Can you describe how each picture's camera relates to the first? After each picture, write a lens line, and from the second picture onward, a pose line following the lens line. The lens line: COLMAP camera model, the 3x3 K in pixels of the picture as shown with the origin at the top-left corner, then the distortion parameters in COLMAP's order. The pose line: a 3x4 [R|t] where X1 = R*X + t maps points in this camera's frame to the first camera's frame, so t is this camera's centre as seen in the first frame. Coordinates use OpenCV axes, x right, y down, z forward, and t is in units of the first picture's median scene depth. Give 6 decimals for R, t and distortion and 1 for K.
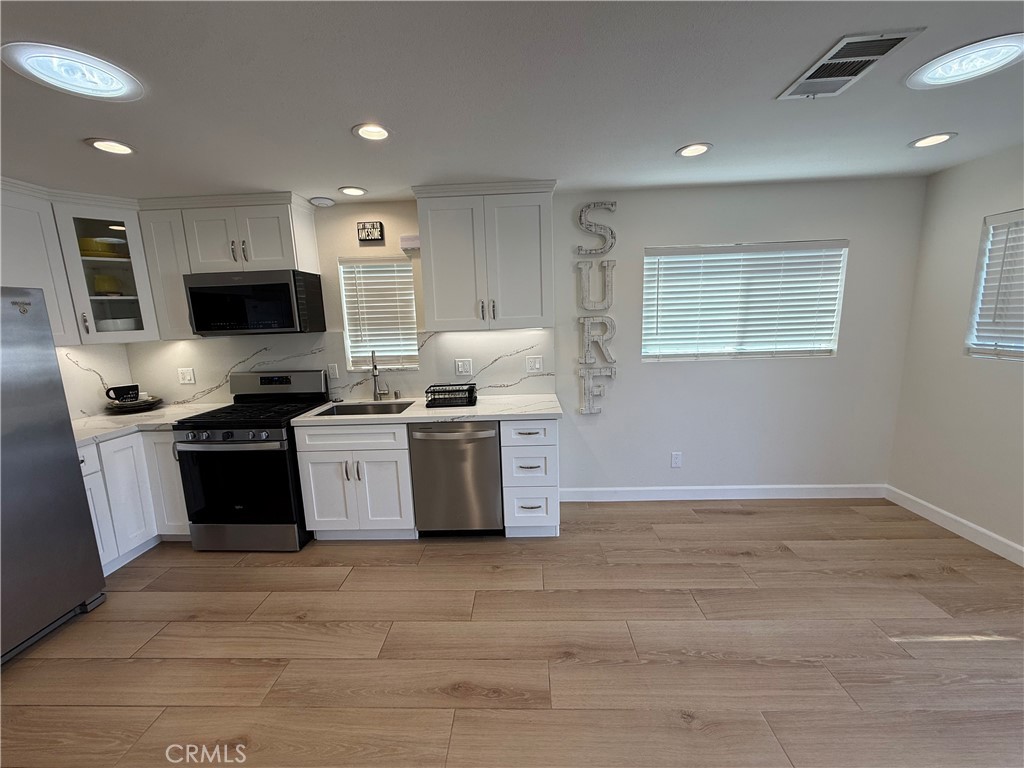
lens RADIAL K [[410.0, 0, 509.6], [0, 410.0, 382.2], [0, 0, 1]] dist [0.004485, -0.001291]
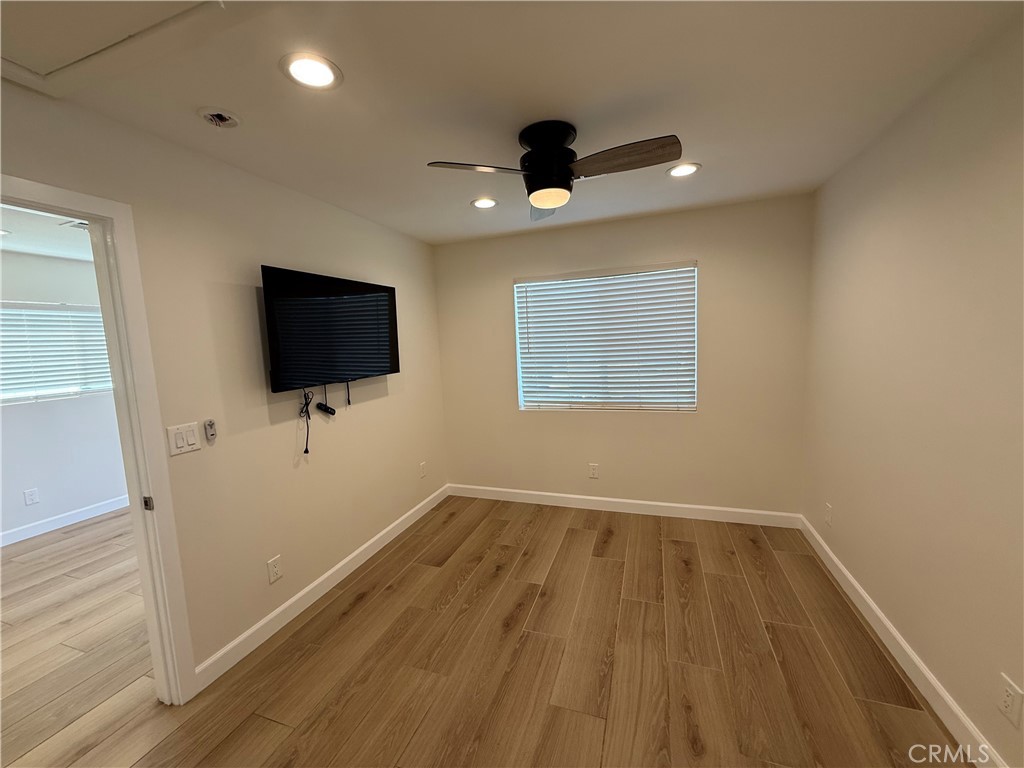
lens RADIAL K [[410.0, 0, 513.5], [0, 410.0, 384.8], [0, 0, 1]] dist [0.004485, -0.001291]
pose [[0.302040, -0.087247, 0.949294, -0.239530], [0.191581, 0.981042, 0.029209, 0.133497], [-0.933846, 0.173044, 0.313028, -0.646793]]
